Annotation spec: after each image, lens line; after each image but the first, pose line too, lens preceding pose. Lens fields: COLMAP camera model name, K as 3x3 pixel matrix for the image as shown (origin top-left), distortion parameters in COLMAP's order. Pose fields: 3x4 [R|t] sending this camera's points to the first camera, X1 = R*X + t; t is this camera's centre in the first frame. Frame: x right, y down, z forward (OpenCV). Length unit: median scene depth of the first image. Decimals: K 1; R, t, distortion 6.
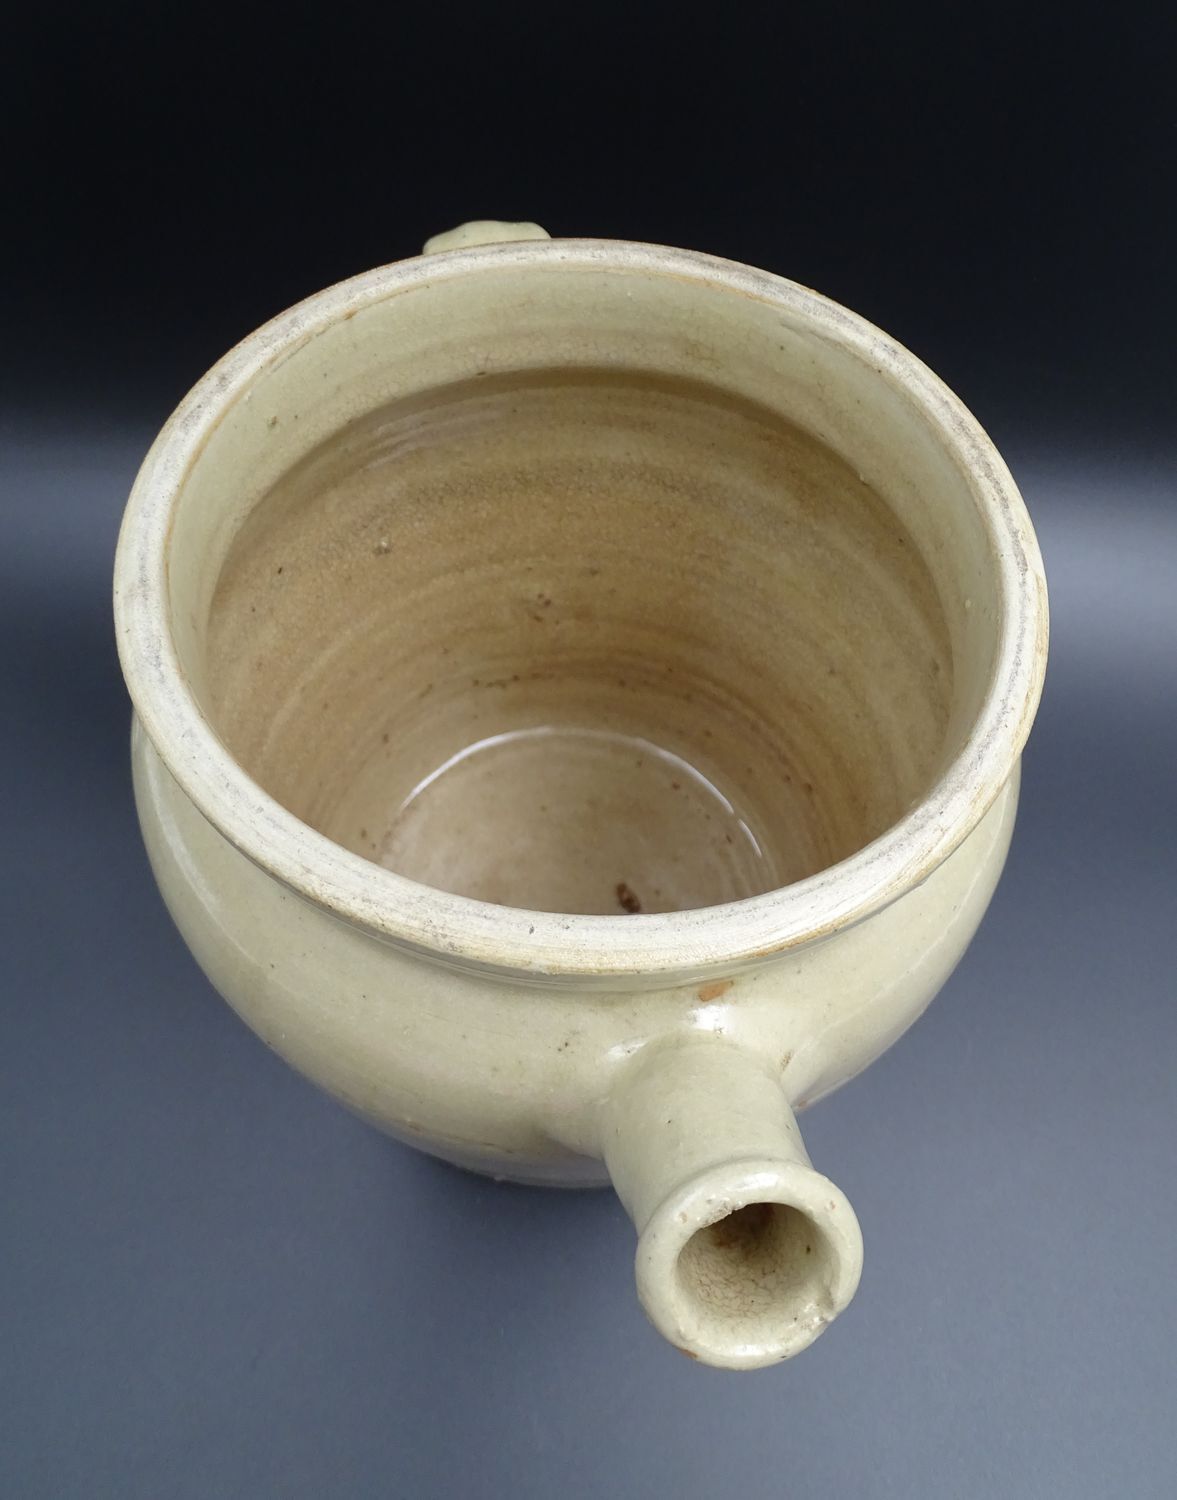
lens RADIAL K [[1206.7, 0, 599.1], [0, 1206.7, 707.2], [0, 0, 1]] dist [0.002956, 0.003430]
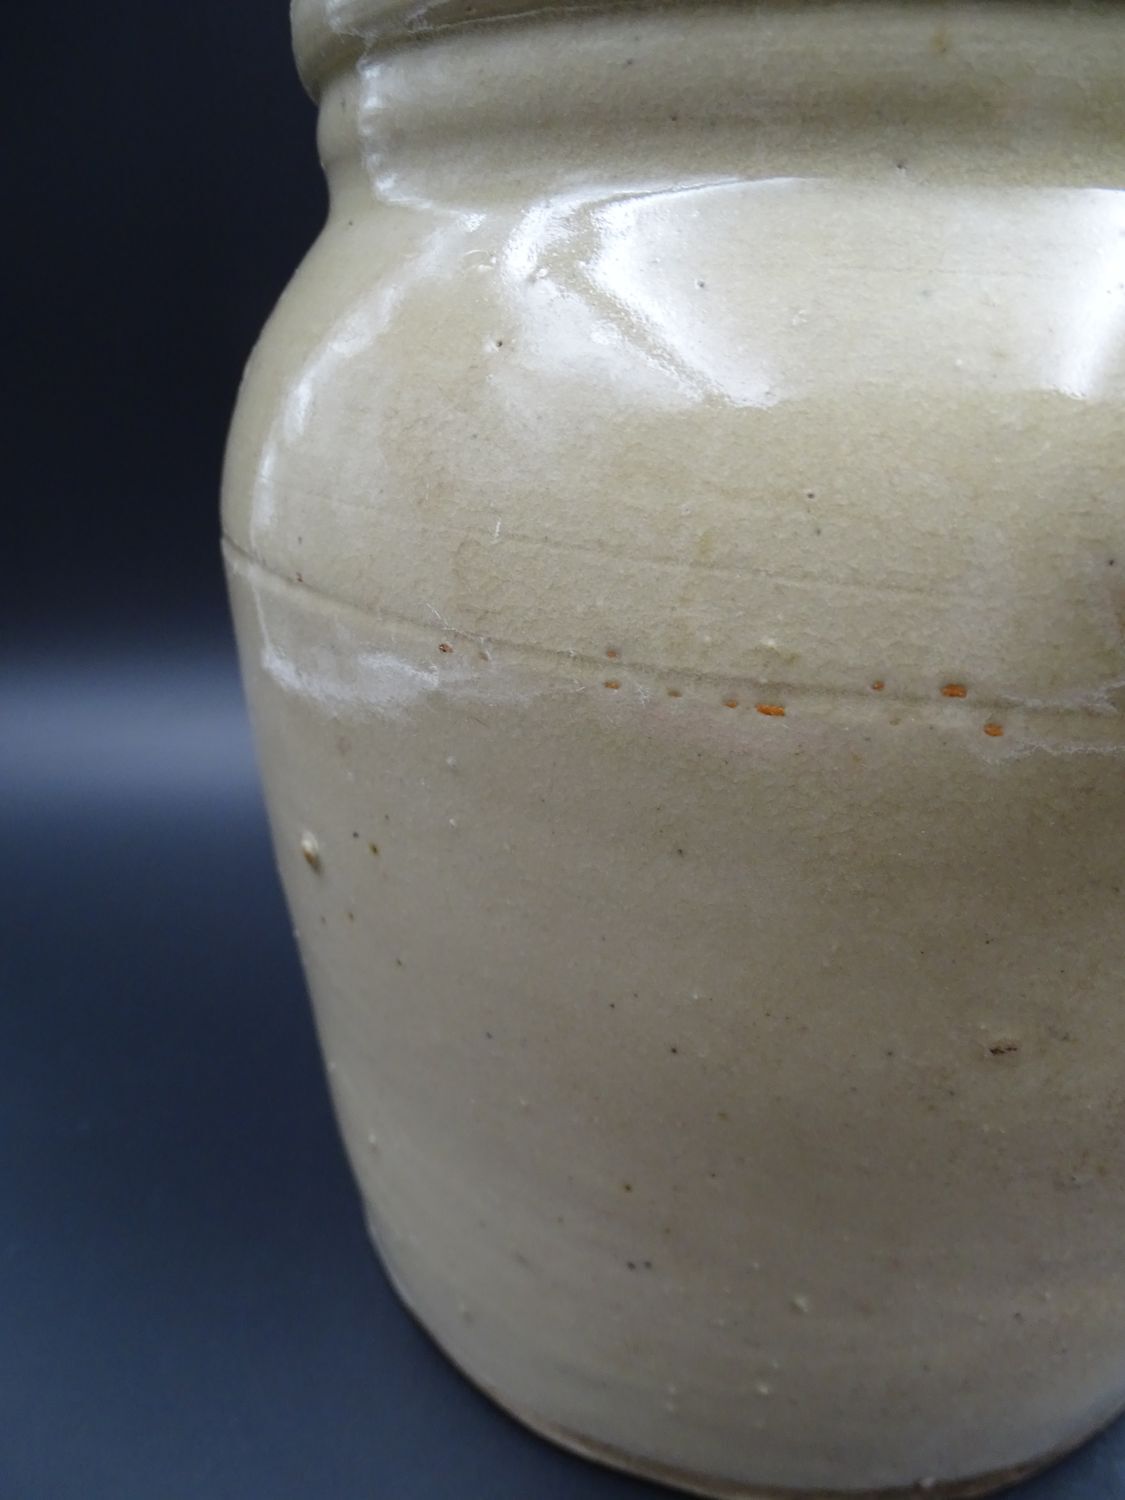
lens RADIAL K [[1052.4, 0, 565.9], [0, 1052.4, 747.5], [0, 0, 1]] dist [0.001563, -0.011772]
pose [[0.998919, -0.010881, 0.045193, -0.225215], [0.035667, 0.802902, -0.595043, 0.542056], [-0.029810, 0.596012, 0.802422, 0.629597]]
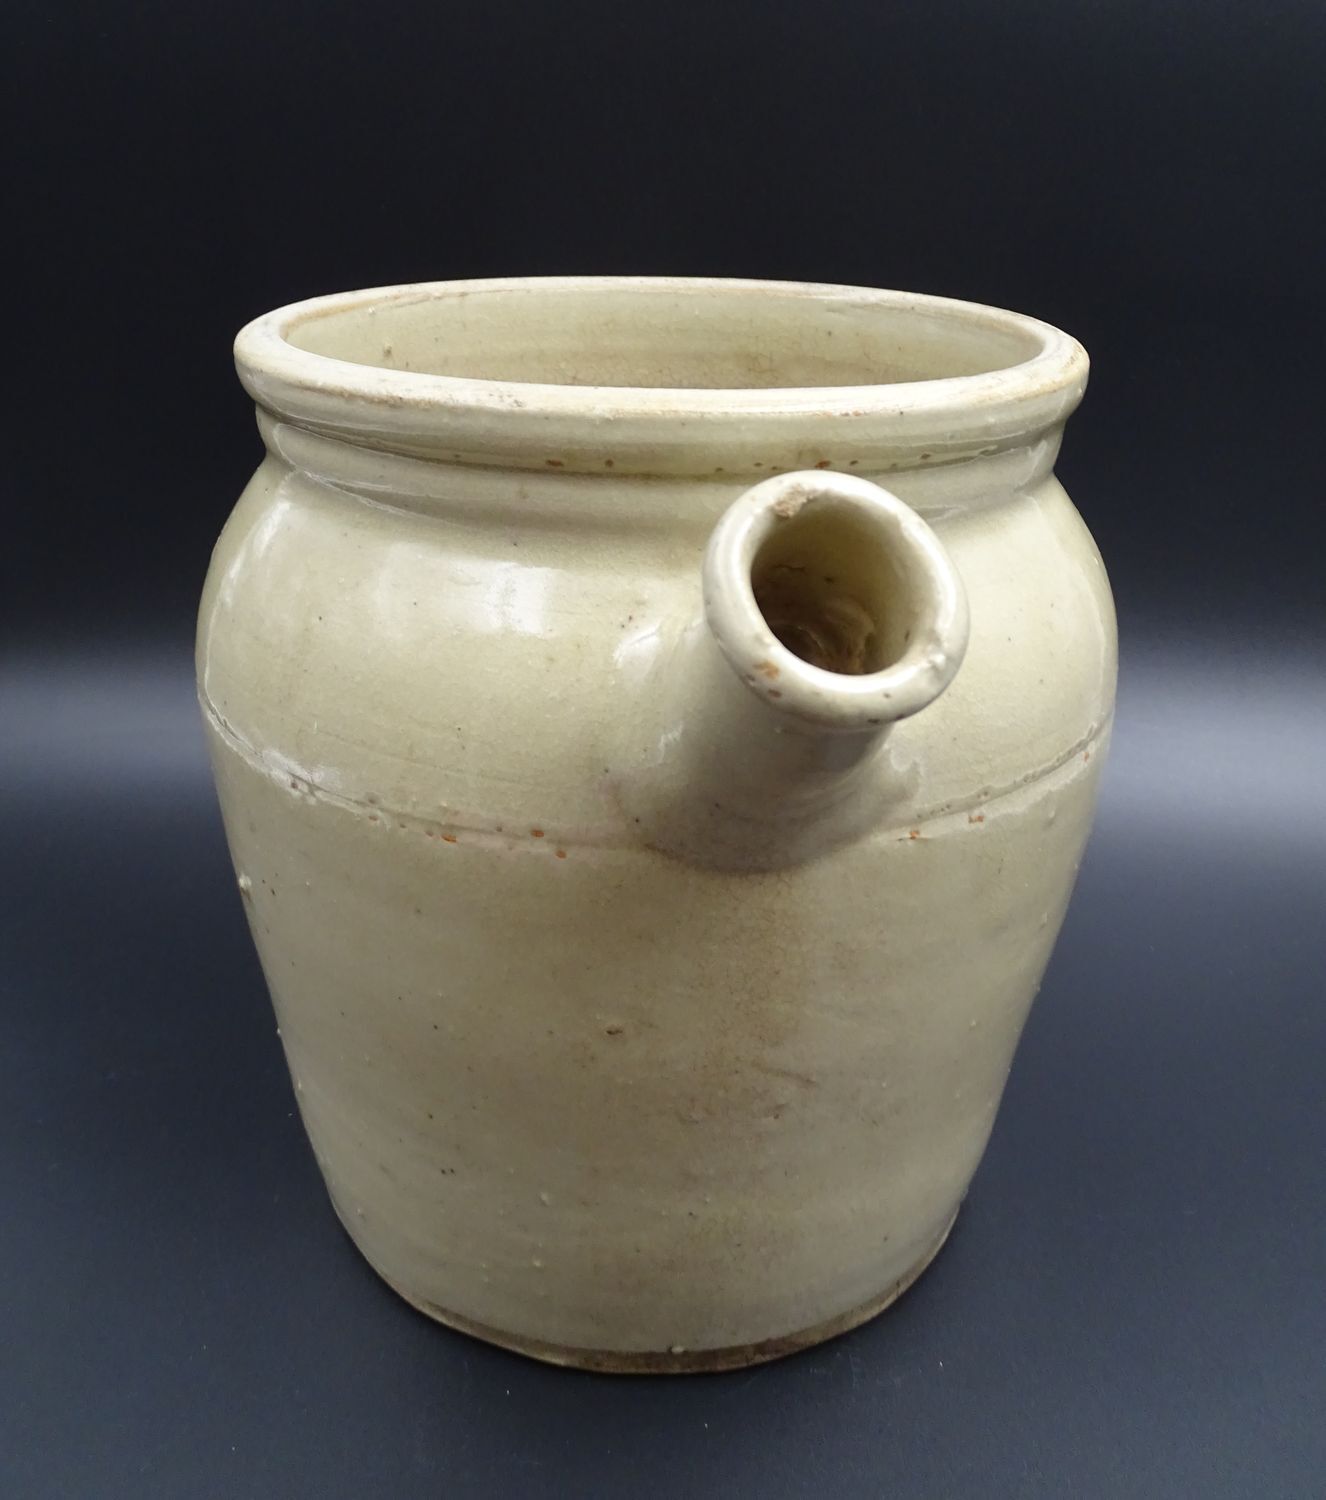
lens RADIAL K [[1305.2, 0, 630.9], [0, 1305.2, 572.4], [0, 0, 1]] dist [0.016667, -0.030425]
pose [[0.998948, -0.013778, -0.043748, 0.013536], [-0.017063, 0.773720, -0.633298, 0.706070], [0.042574, 0.633378, 0.772670, 0.177303]]
